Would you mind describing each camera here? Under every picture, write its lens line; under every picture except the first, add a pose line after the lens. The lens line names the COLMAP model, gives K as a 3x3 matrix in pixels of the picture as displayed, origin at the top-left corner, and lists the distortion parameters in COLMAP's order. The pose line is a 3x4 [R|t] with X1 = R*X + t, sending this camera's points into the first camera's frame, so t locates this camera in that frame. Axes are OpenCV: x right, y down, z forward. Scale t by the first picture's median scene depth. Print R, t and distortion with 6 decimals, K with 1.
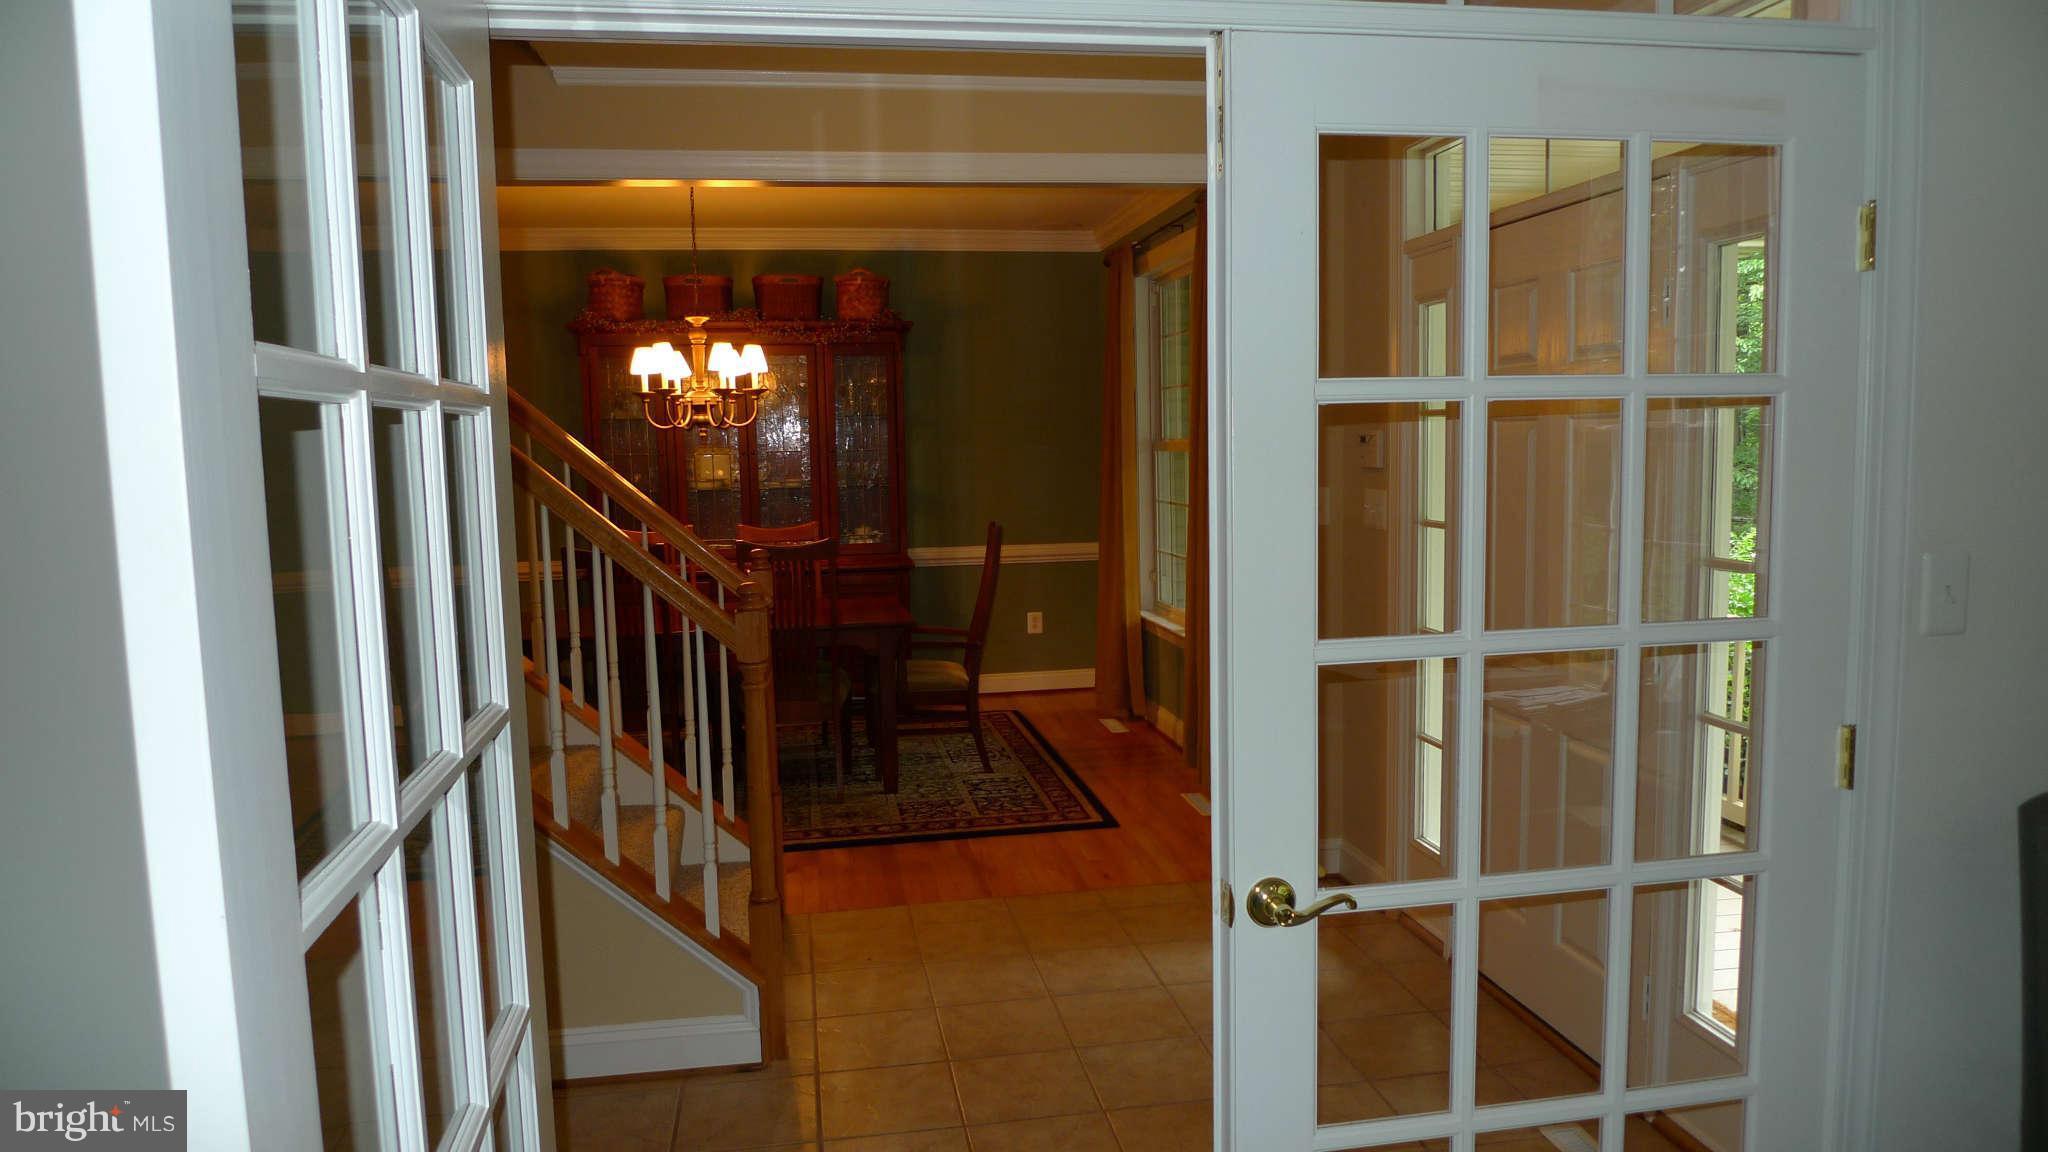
lens RADIAL K [[1347.2, 0, 1024.0], [0, 1347.2, 576.0], [0, 0, 1]] dist [-0.032296, -0.003152]
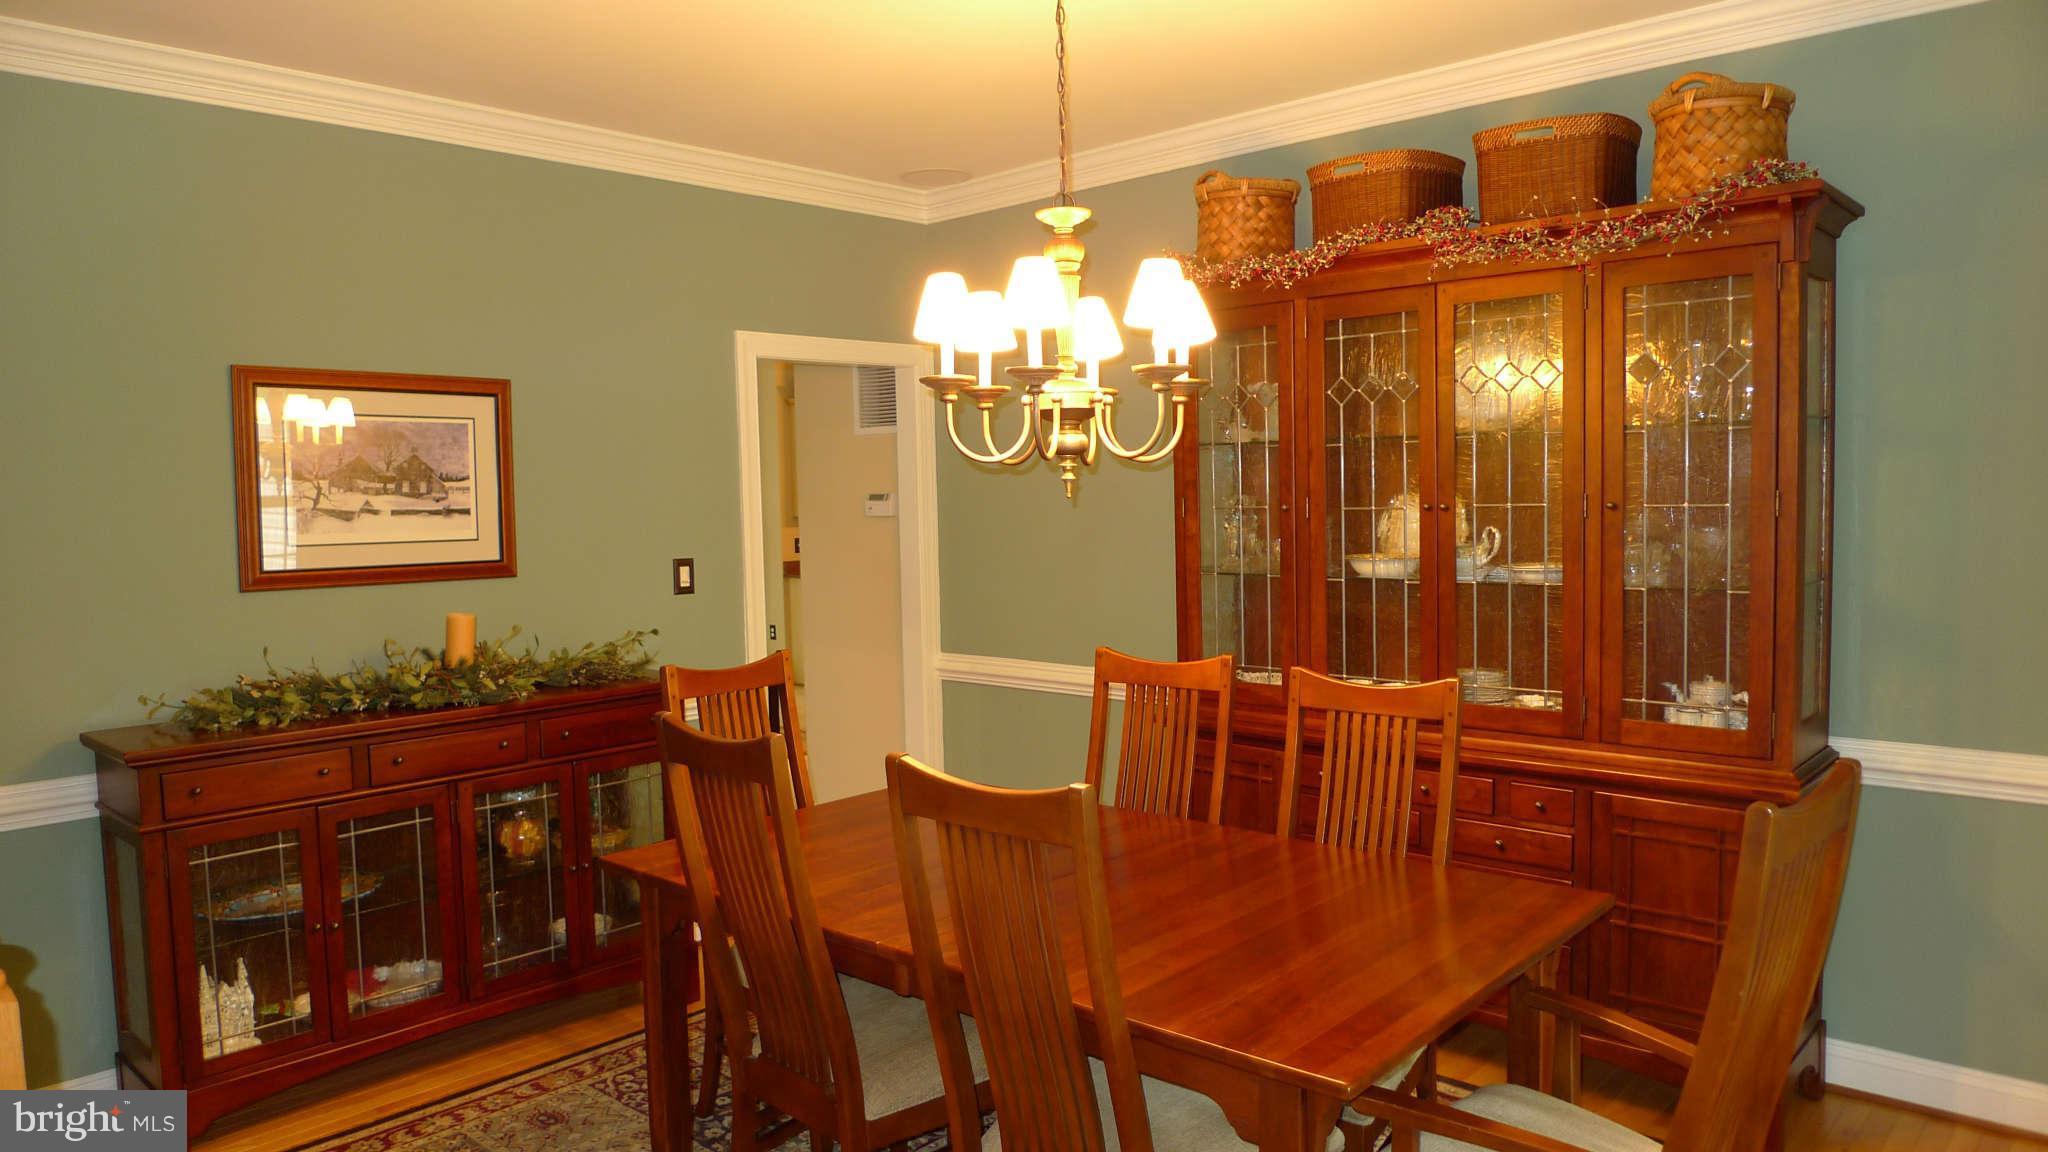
lens RADIAL K [[1347.2, 0, 1024.0], [0, 1347.2, 576.0], [0, 0, 1]] dist [-0.032296, -0.003152]
pose [[0.623743, 0.062981, -0.779088, 0.078084], [-0.075416, 0.996947, 0.020214, -0.064586], [0.777983, 0.046148, 0.626588, 0.569983]]
